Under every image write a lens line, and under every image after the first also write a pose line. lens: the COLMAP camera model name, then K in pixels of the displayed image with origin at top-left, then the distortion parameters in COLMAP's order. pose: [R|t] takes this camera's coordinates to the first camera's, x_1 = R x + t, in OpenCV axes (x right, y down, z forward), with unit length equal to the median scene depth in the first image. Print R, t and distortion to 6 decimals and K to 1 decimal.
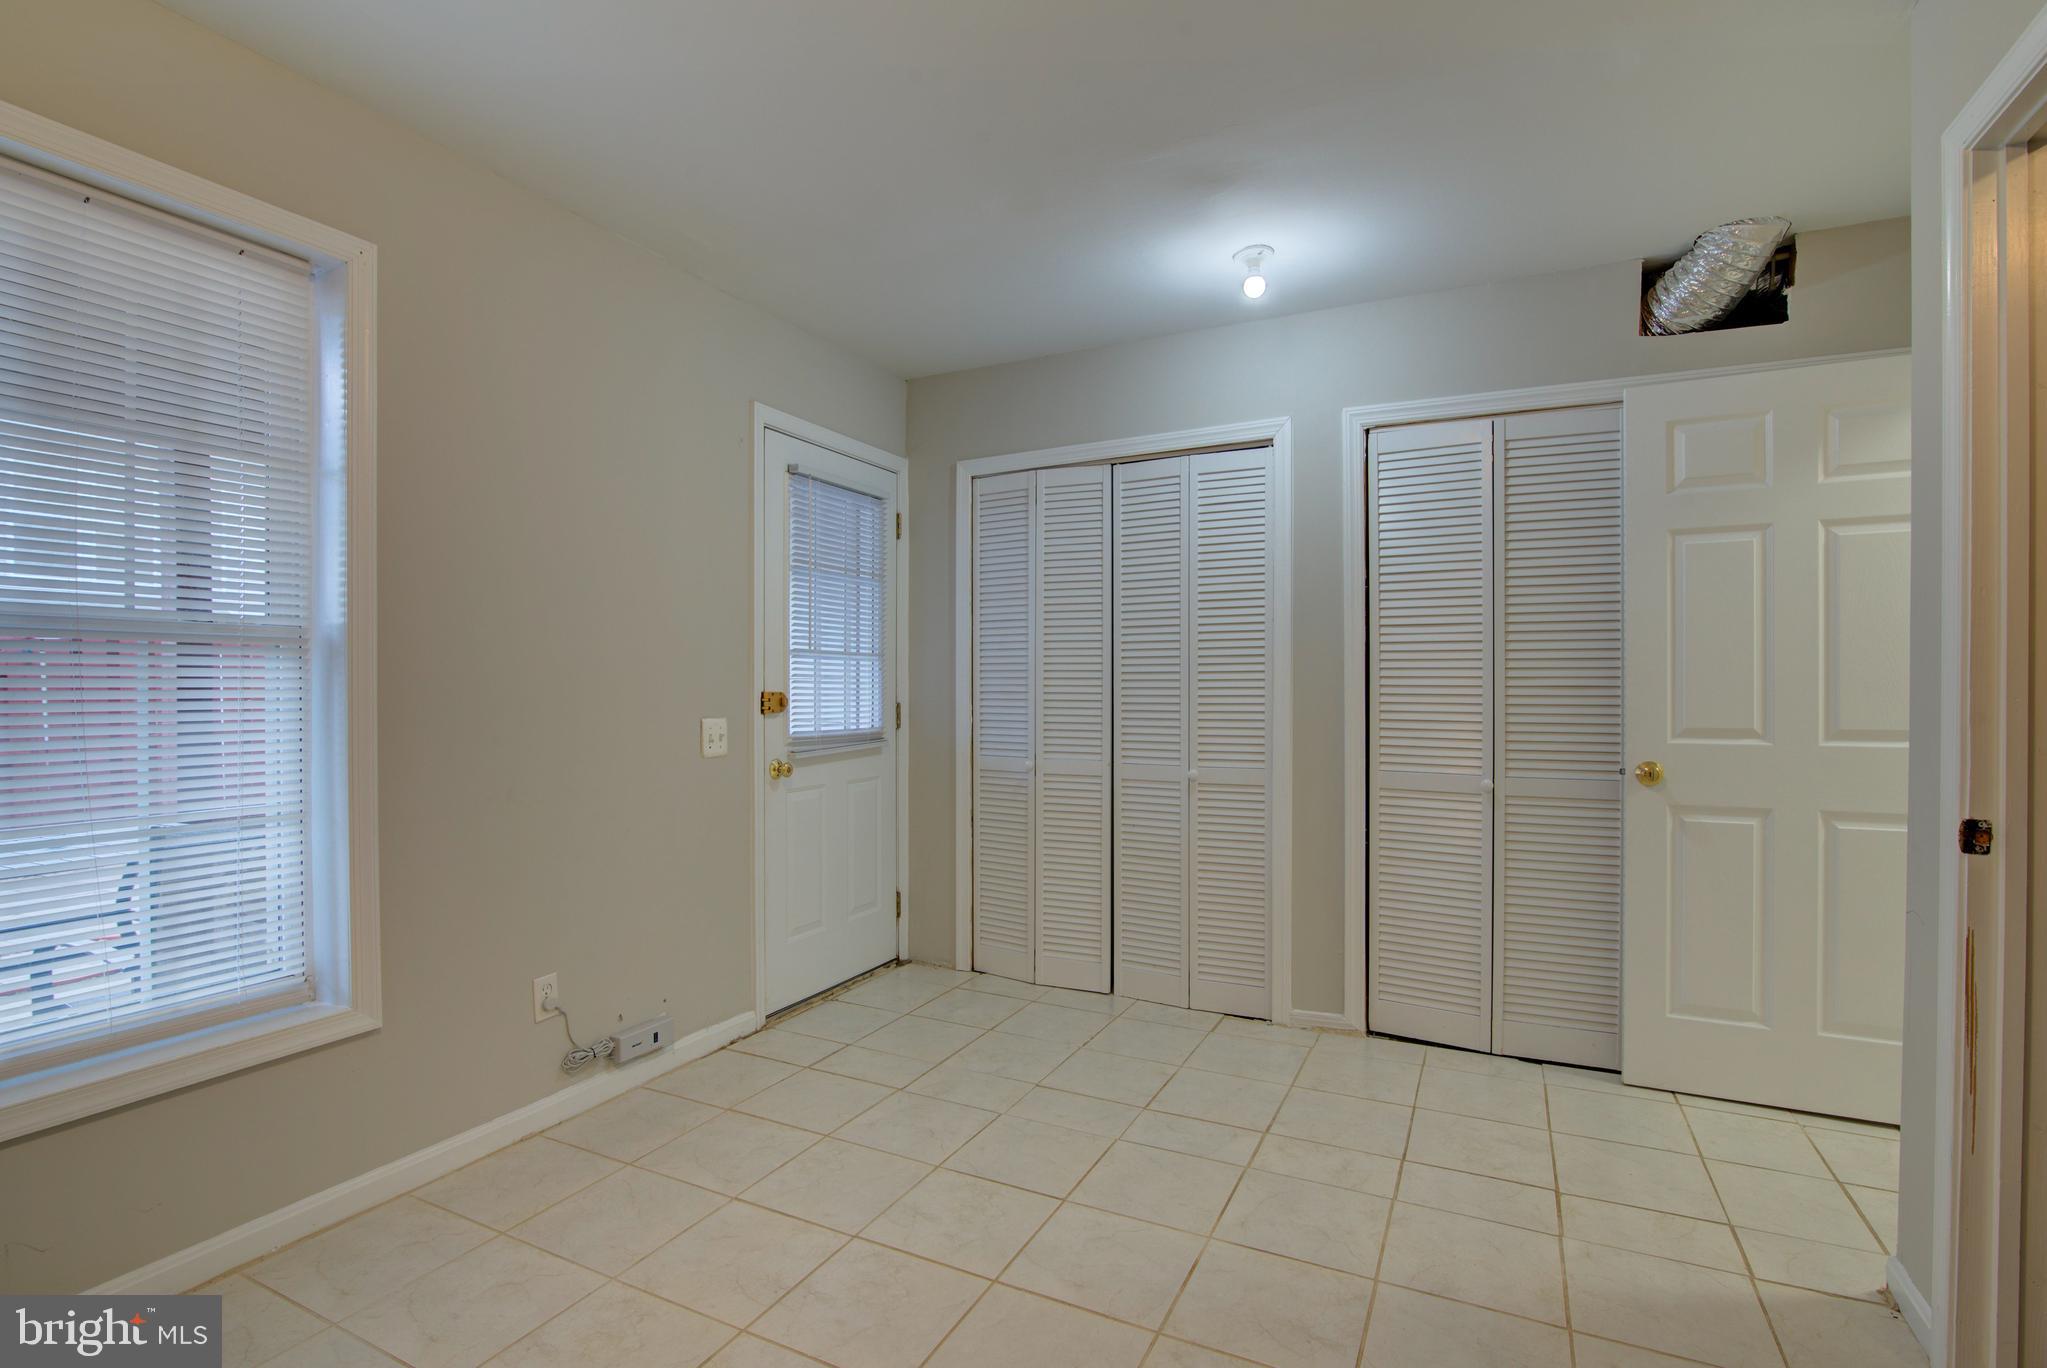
lens RADIAL K [[961.4, 0, 1029.8], [0, 961.4, 693.3], [0, 0, 1]] dist [-0.000660, 0.000052]
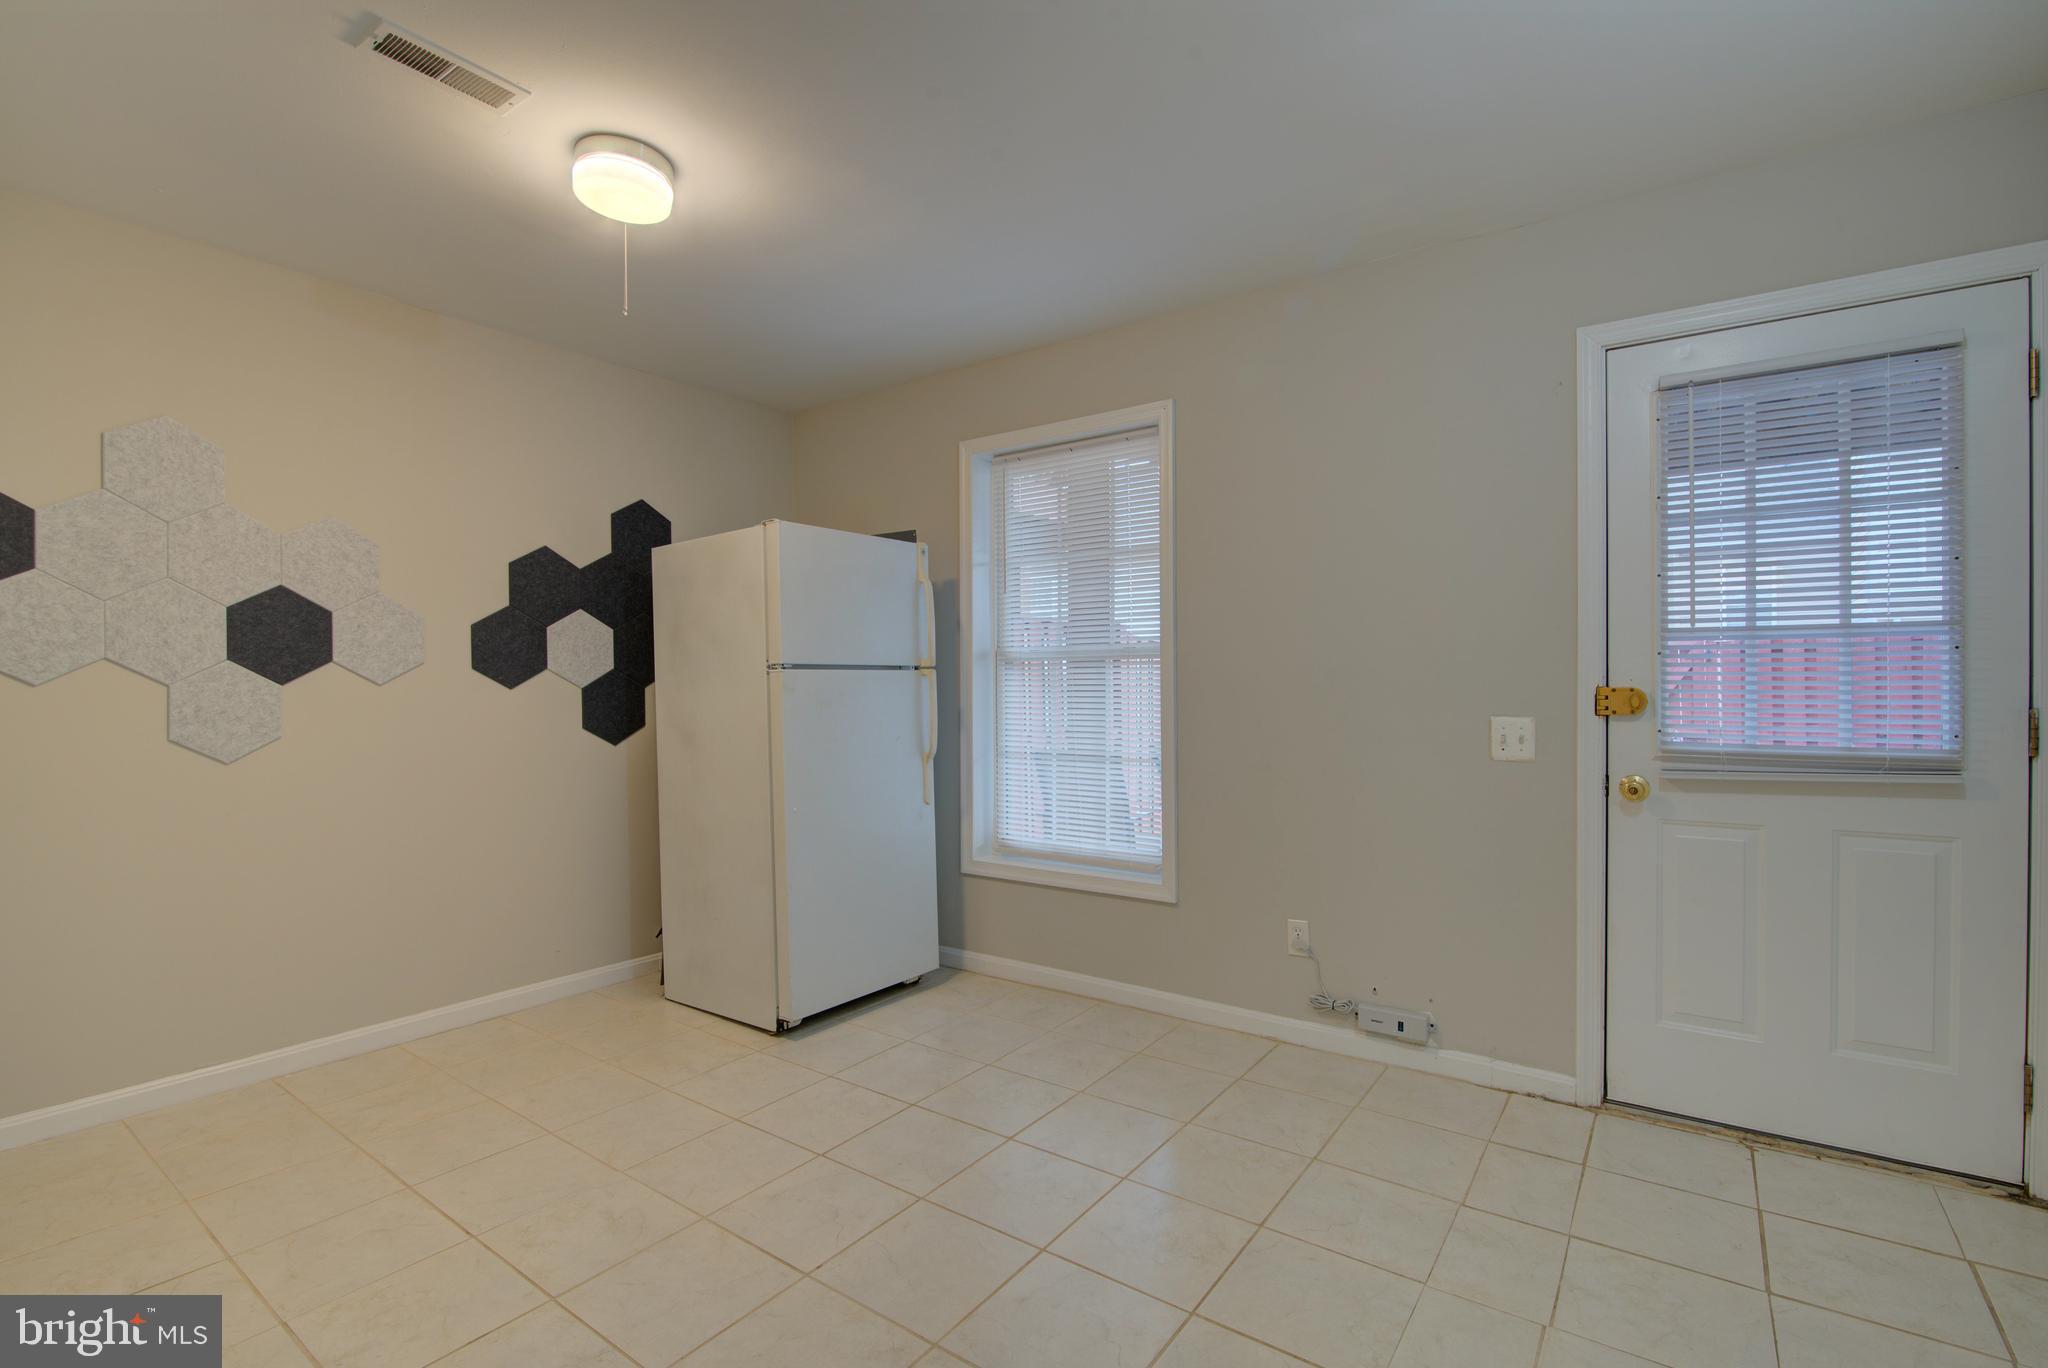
lens RADIAL K [[933.8, 0, 1022.7], [0, 933.8, 689.5], [0, 0, 1]] dist [-0.015712, 0.000540]
pose [[-0.158234, 0.007235, -0.987375, 0.592494], [-0.001009, 0.999971, 0.007489, -0.005479], [0.987401, 0.002181, -0.158222, 0.699256]]
